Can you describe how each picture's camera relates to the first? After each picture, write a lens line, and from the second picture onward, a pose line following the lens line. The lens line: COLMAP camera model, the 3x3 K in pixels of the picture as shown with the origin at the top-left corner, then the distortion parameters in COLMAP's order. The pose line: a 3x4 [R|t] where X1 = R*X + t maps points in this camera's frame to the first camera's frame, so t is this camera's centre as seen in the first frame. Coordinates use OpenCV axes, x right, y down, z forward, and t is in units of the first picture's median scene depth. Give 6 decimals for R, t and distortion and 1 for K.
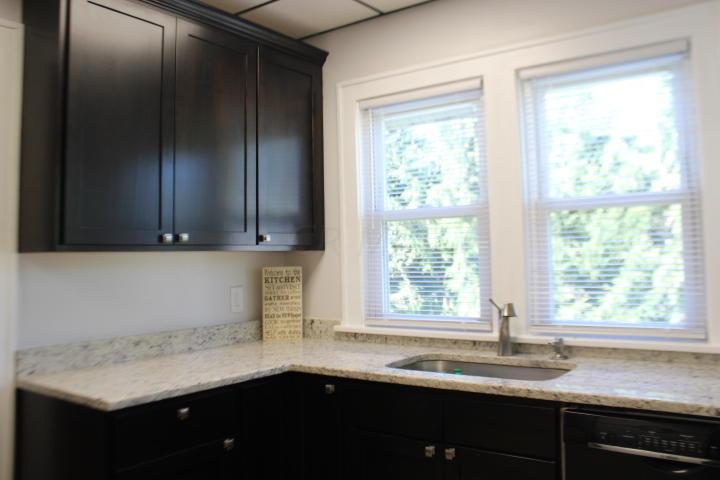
lens RADIAL K [[610.9, 0, 359.9], [0, 610.9, 217.9], [0, 0, 1]] dist [-0.073361, 0.009682]
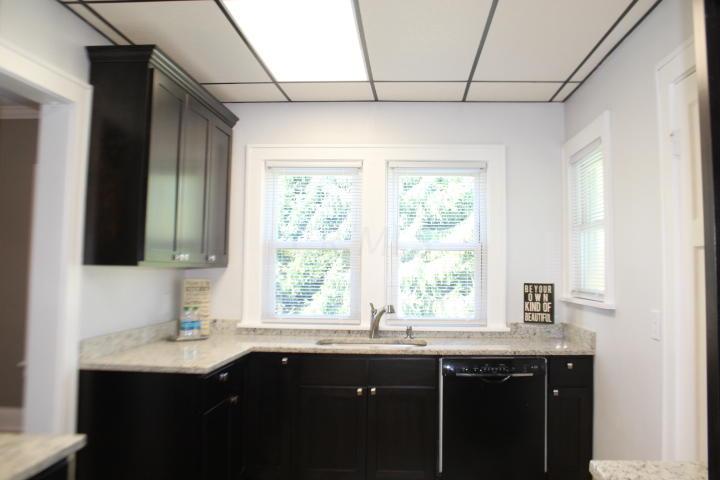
lens RADIAL K [[618.0, 0, 360.0], [0, 618.0, 240.0], [0, 0, 1]] dist [-0.073602, 0.007564]
pose [[0.854076, 0.058291, 0.516872, -0.571202], [-0.064612, 0.997894, -0.005774, -0.019318], [-0.516119, -0.028465, 0.856043, -0.331219]]
